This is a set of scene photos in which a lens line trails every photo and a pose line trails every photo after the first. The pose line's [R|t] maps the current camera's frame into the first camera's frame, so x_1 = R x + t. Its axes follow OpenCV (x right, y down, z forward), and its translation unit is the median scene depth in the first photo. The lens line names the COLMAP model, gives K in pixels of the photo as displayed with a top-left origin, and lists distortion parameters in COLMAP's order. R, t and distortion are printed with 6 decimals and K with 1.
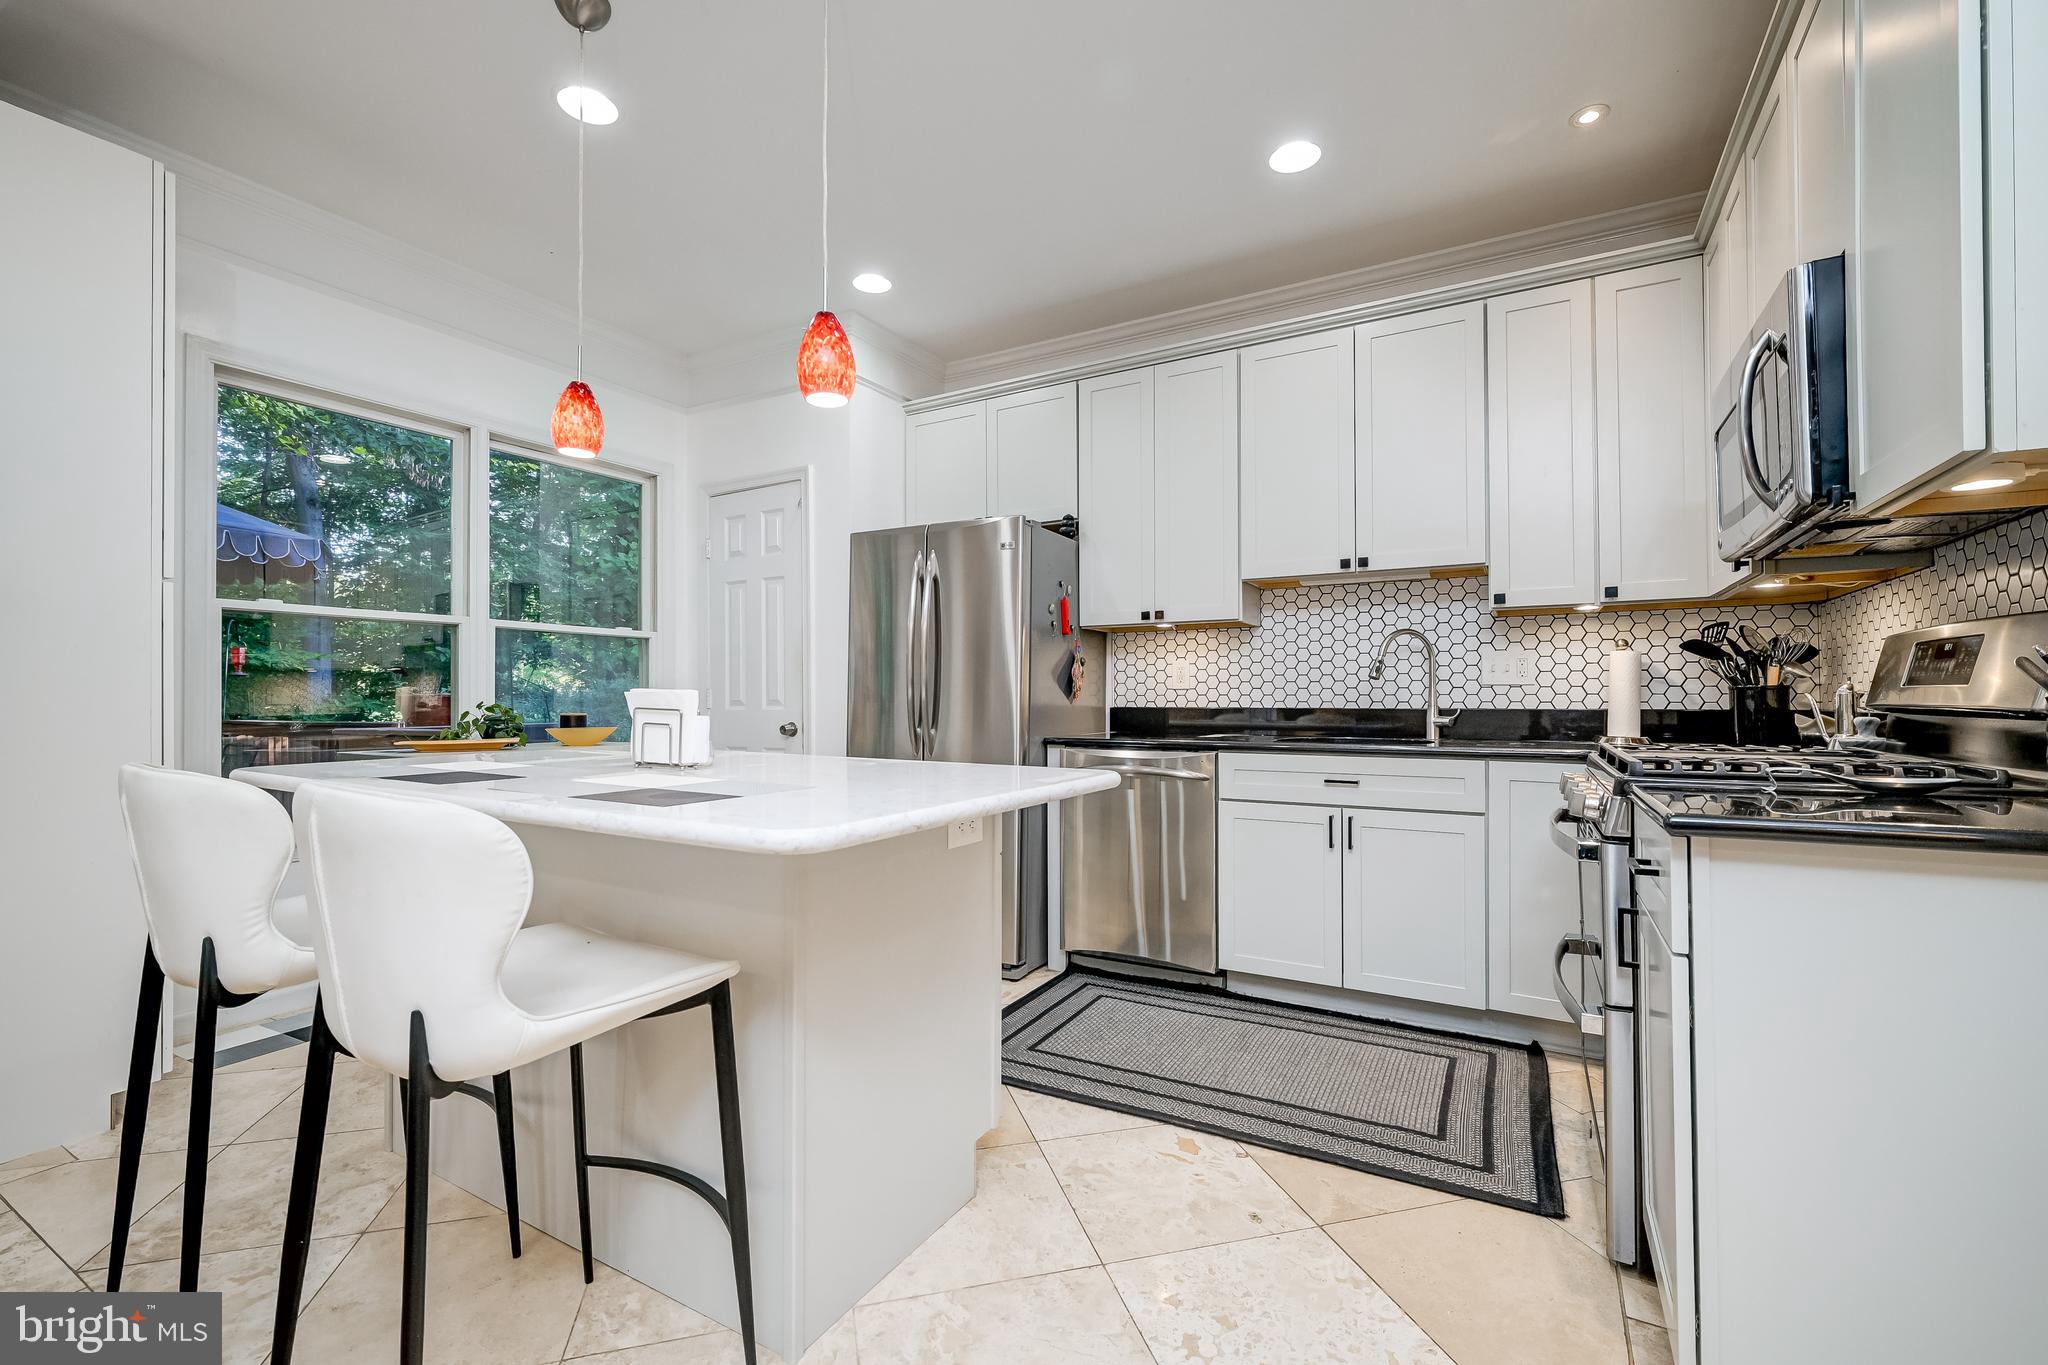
lens RADIAL K [[870.5, 0, 1023.0], [0, 870.5, 680.4], [0, 0, 1]] dist [-0.000845, -0.000068]
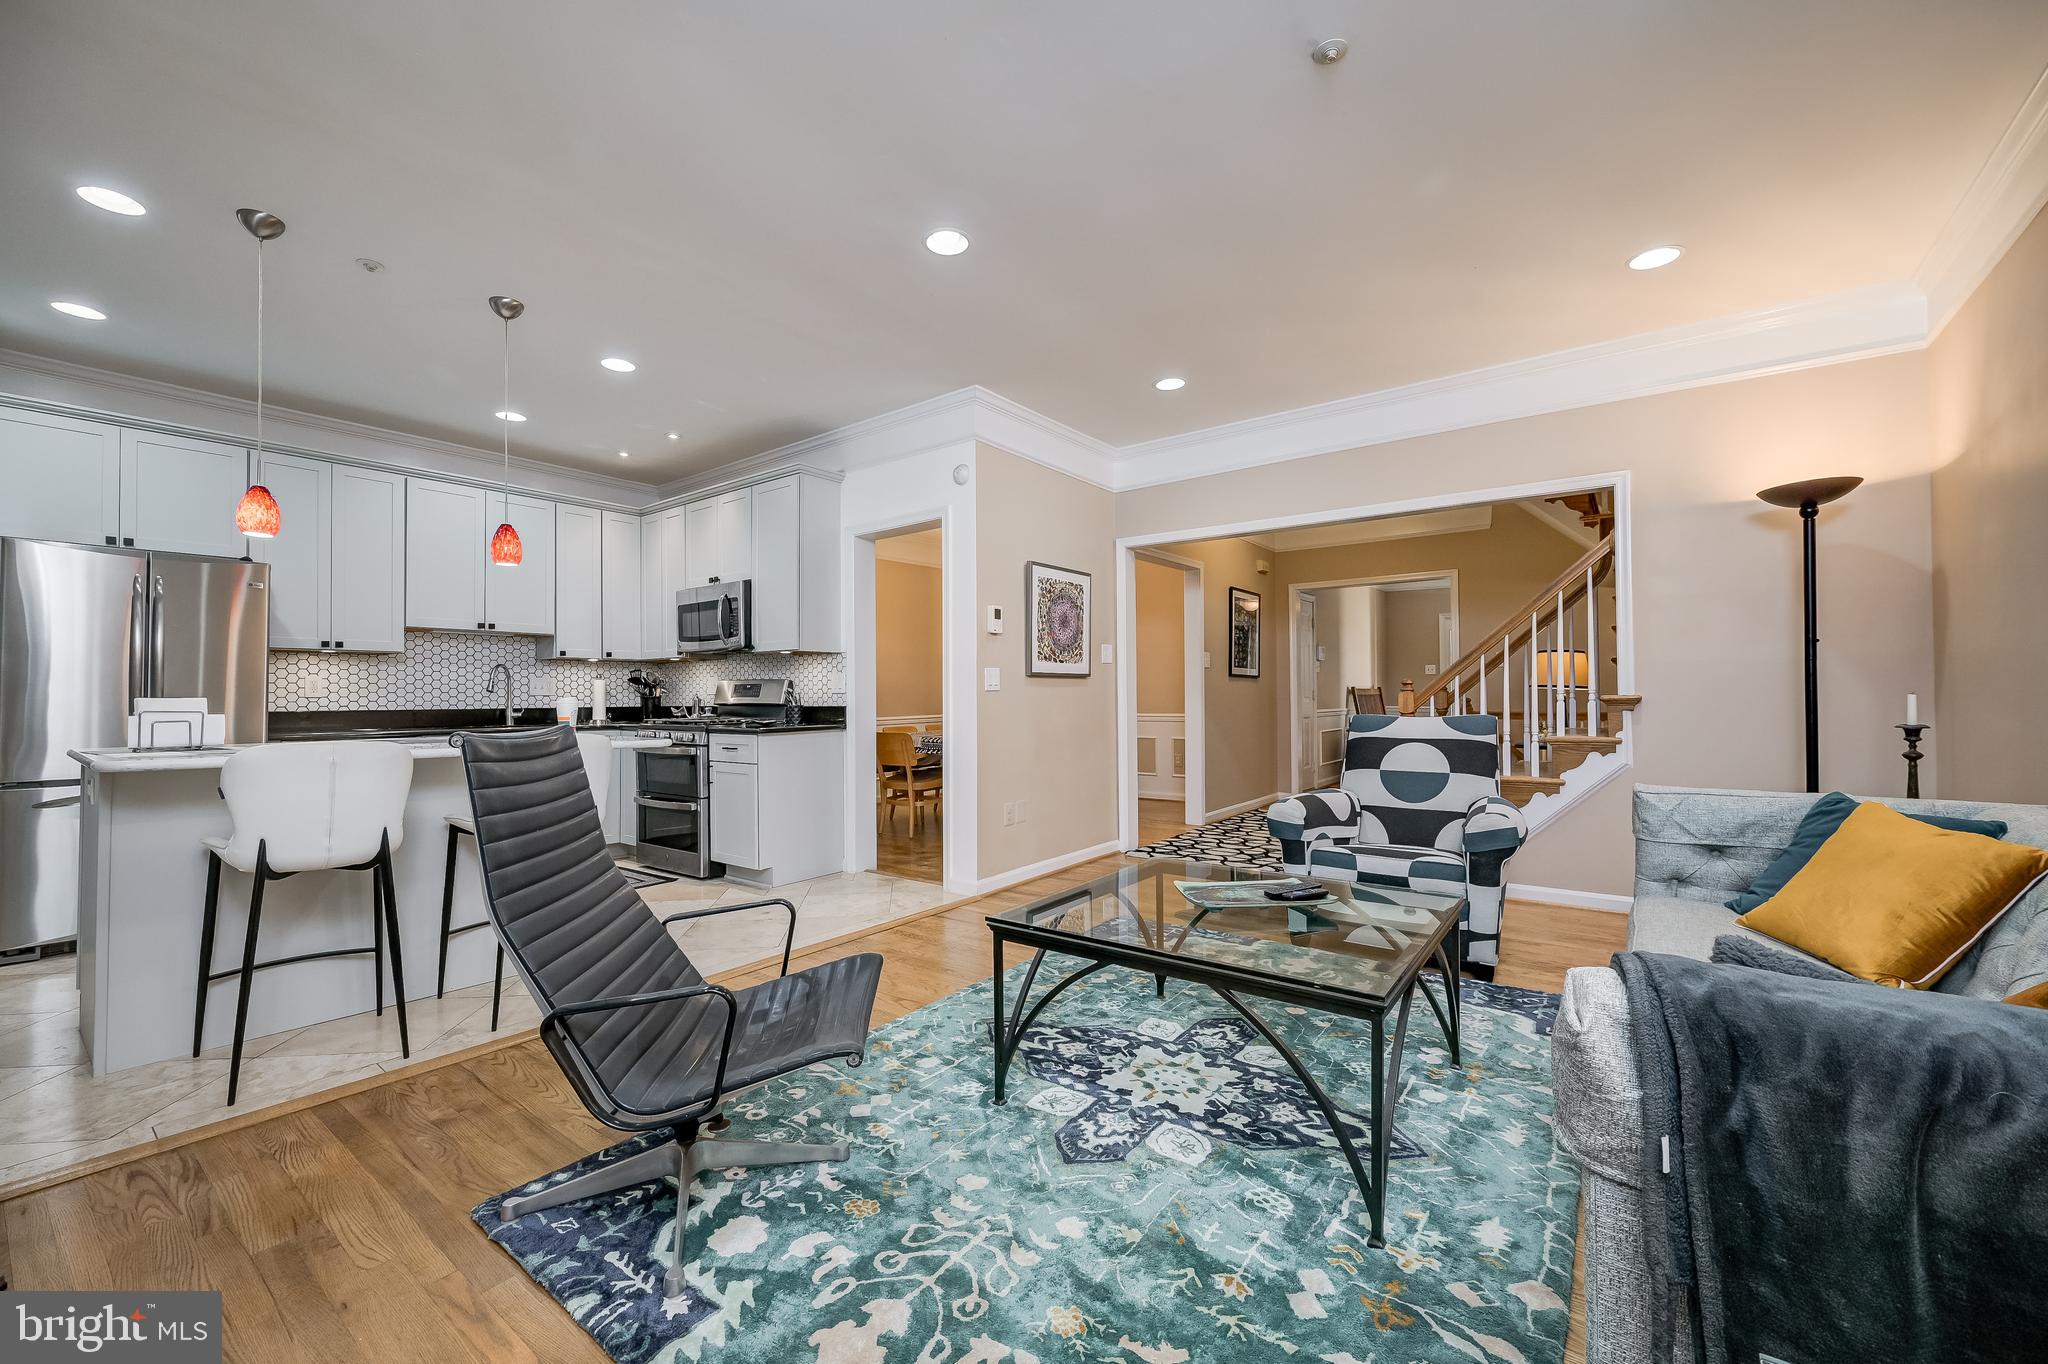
lens RADIAL K [[829.8, 0, 1011.5], [0, 829.8, 680.0], [0, 0, 1]] dist [-0.000250, -0.000278]
pose [[0.158909, 0.025059, 0.986975, -1.106961], [-0.008956, 0.999673, -0.023939, 0.005656], [-0.987253, -0.005035, 0.159081, -0.317153]]
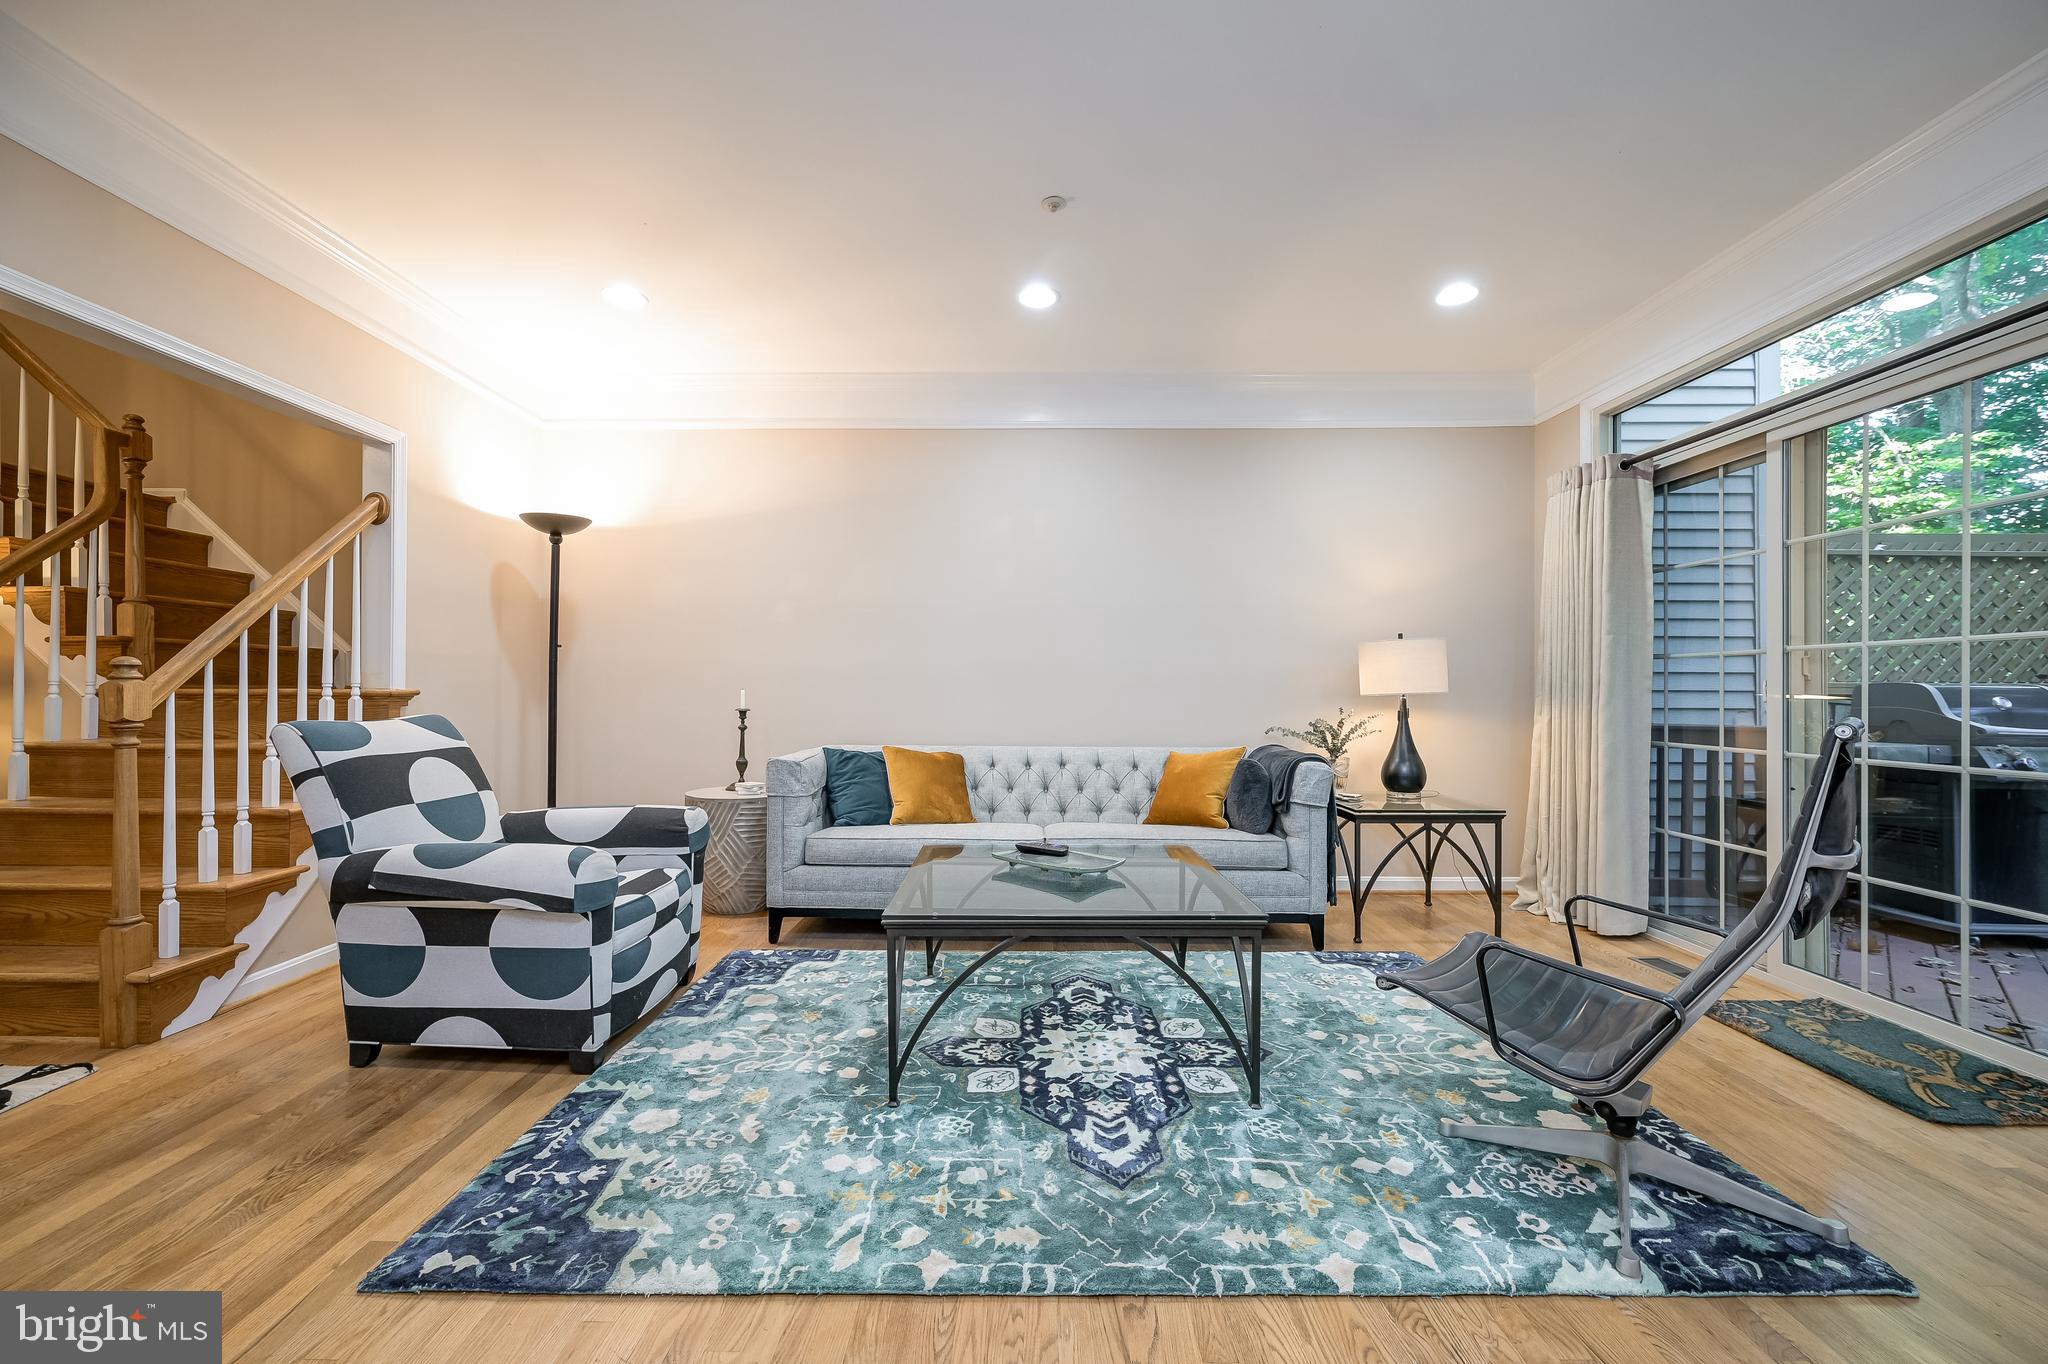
lens RADIAL K [[829.8, 0, 1011.2], [0, 829.8, 690.1], [0, 0, 1]] dist [-0.000250, -0.000278]
pose [[-0.882104, 0.003444, -0.471043, 0.083555], [0.008260, 0.999933, -0.008158, 0.006902], [0.470983, -0.011087, -0.882073, 0.311698]]
